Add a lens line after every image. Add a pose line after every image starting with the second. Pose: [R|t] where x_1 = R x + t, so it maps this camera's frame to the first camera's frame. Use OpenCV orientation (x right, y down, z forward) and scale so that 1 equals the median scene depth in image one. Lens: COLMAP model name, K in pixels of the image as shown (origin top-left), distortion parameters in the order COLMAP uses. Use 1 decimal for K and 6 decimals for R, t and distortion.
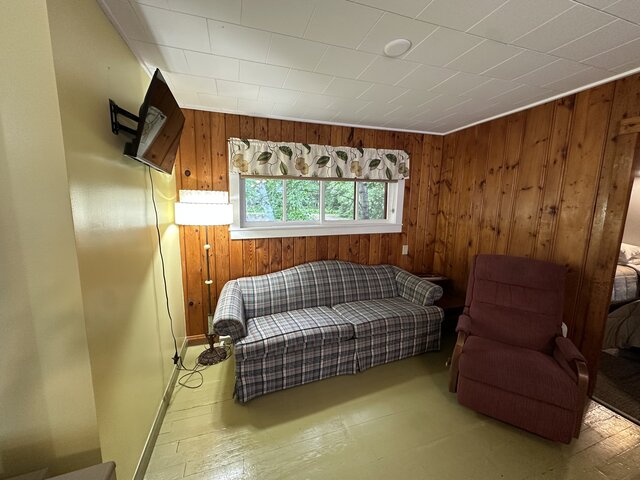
lens RADIAL K [[256.4, 0, 320.2], [0, 256.4, 240.4], [0, 0, 1]] dist [-0.005511, 0.000808]
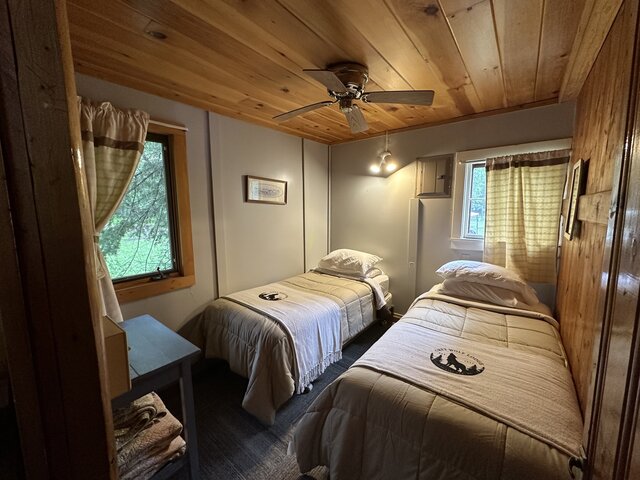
lens RADIAL K [[256.4, 0, 317.7], [0, 256.4, 241.9], [0, 0, 1]] dist [-0.005511, 0.000808]
pose [[0.840870, -0.081547, 0.535059, 0.657838], [0.094751, 0.995497, 0.002815, -0.043243], [-0.532879, 0.048330, 0.844810, 0.384751]]
